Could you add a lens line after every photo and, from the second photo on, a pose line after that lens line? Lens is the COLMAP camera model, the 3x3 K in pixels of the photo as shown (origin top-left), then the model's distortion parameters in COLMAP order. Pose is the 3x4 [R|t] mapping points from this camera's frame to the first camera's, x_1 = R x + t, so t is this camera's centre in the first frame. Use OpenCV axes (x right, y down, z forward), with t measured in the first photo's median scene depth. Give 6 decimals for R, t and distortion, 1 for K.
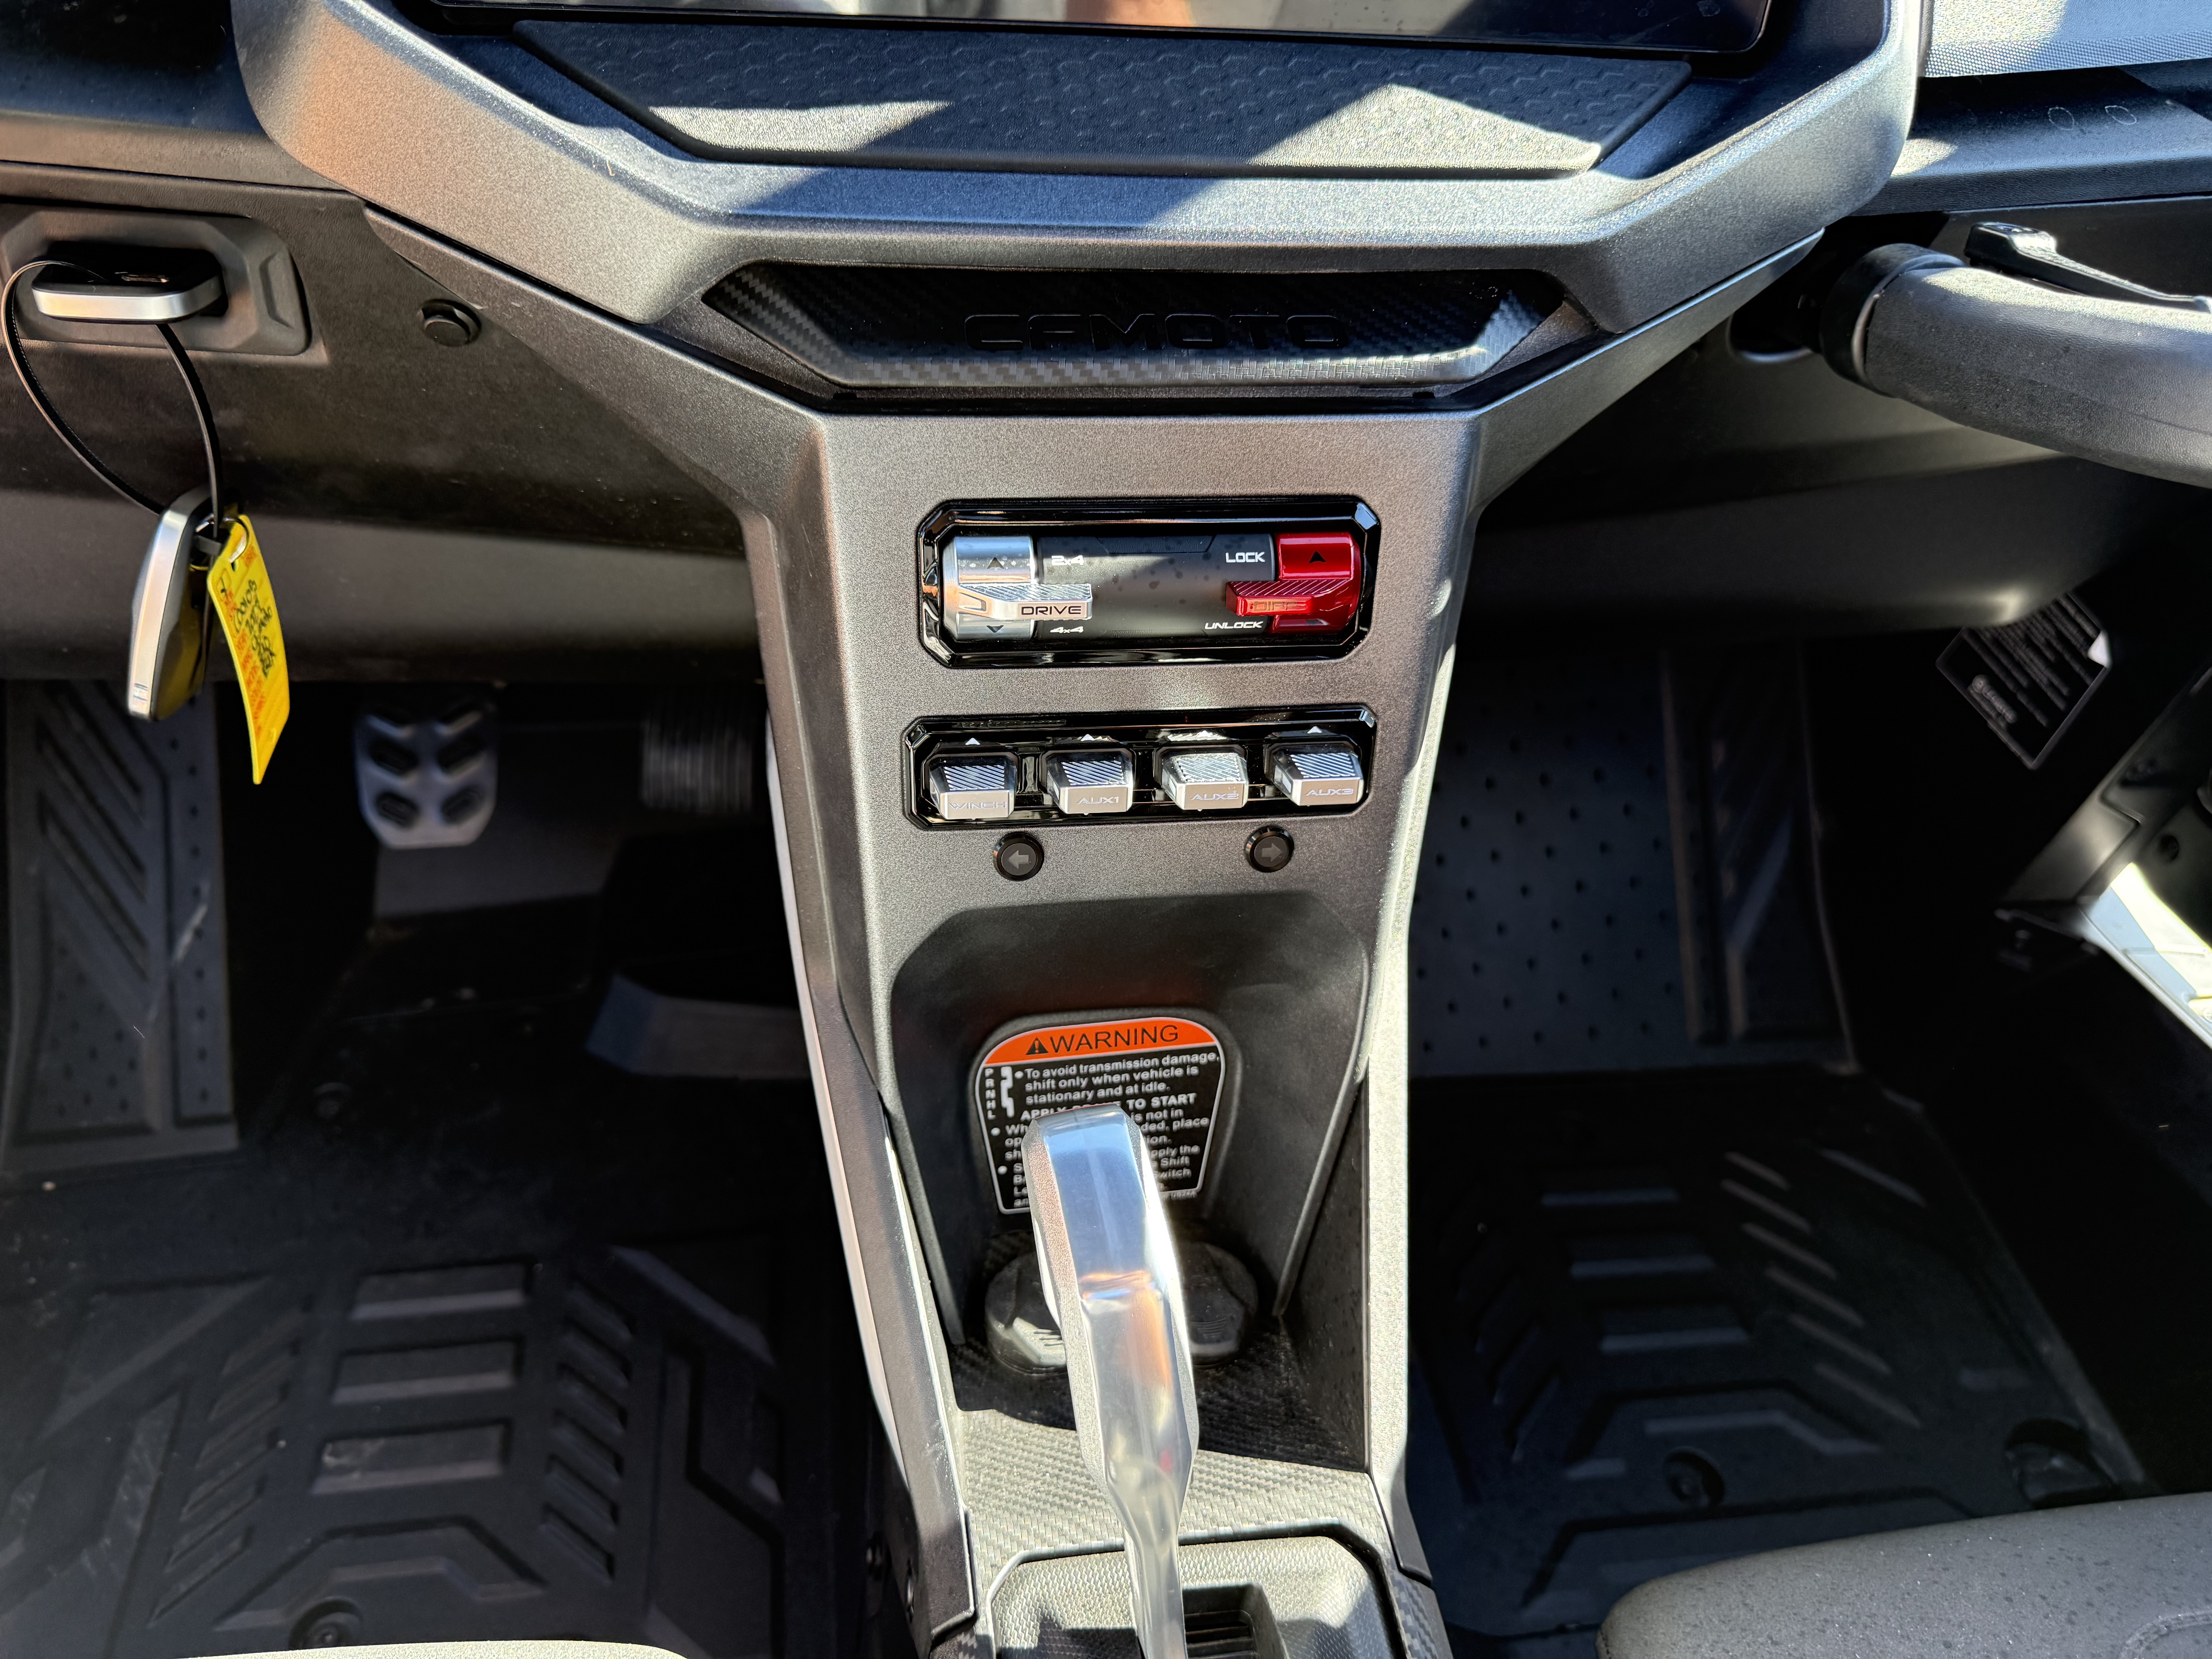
lens RADIAL K [[1571.5, 0, 1089.4], [0, 1571.5, 836.7], [0, 0, 1]] dist [0.014948, -0.028892]
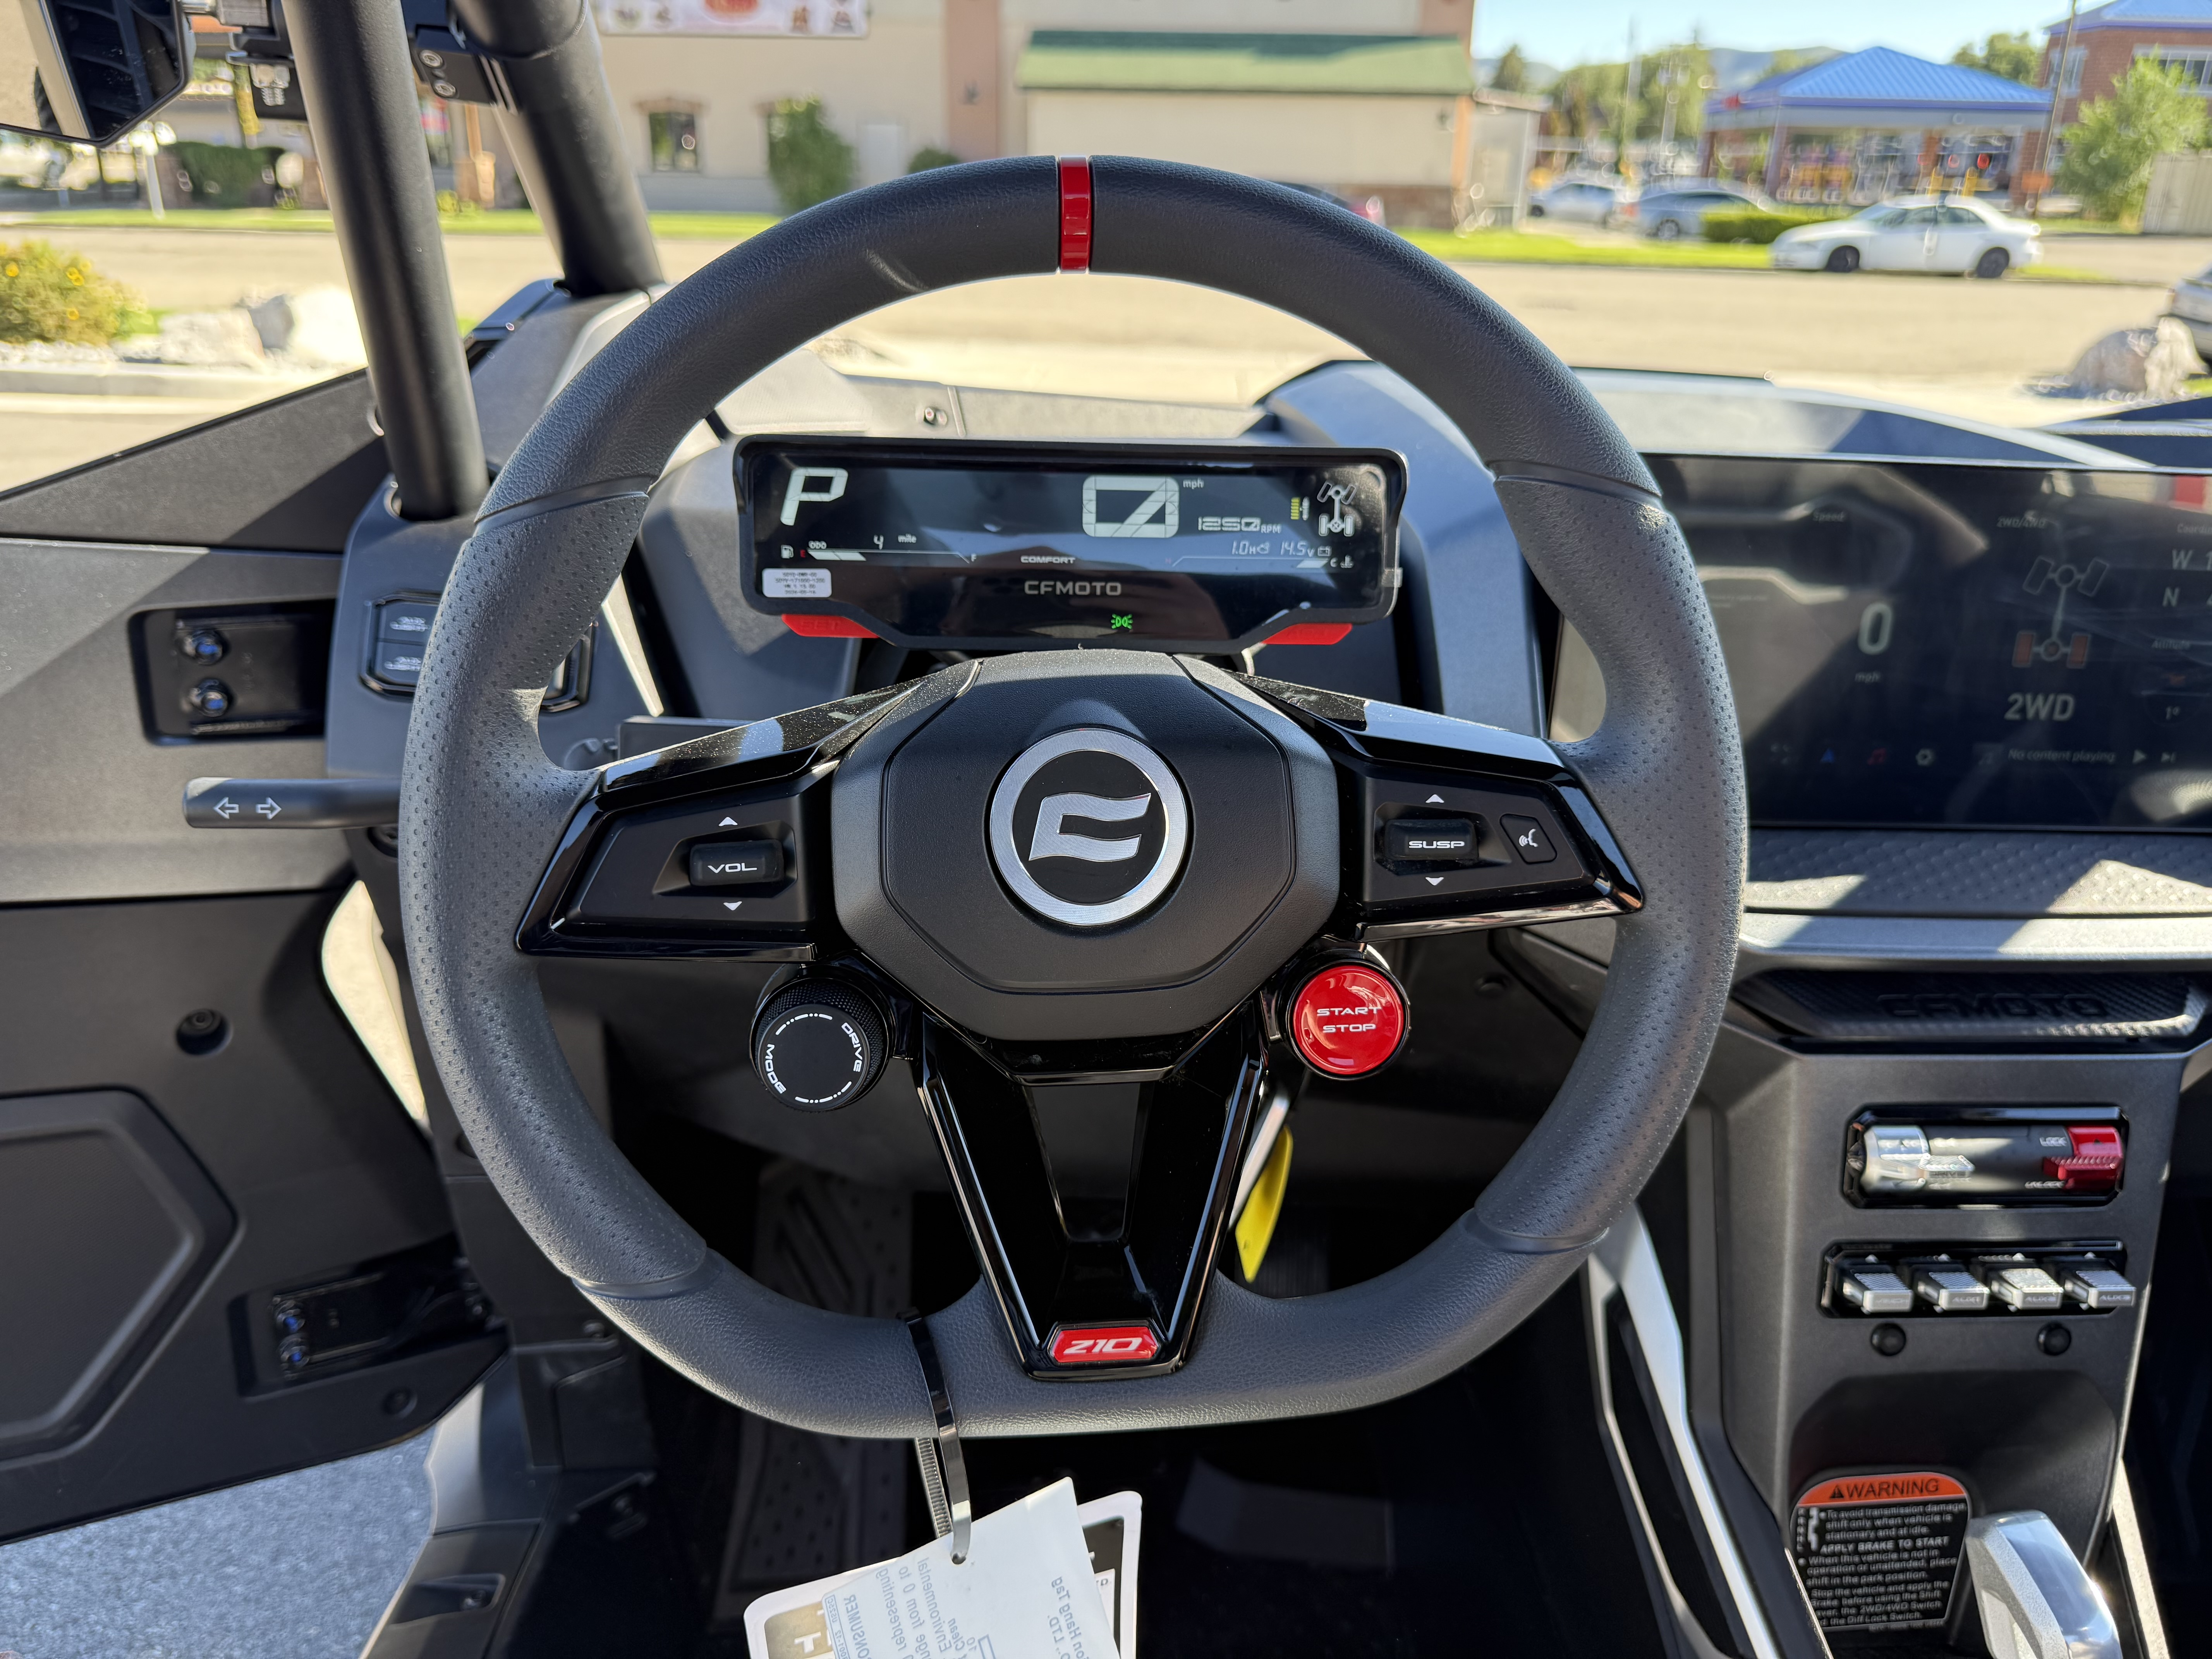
lens RADIAL K [[1571.5, 0, 1111.1], [0, 1571.5, 840.0], [0, 0, 1]] dist [0.014948, -0.028892]
pose [[0.997841, 0.009488, -0.064992, -0.691726], [-0.029913, 0.946586, -0.321062, 0.066590], [0.058474, 0.322313, 0.944826, -0.603533]]
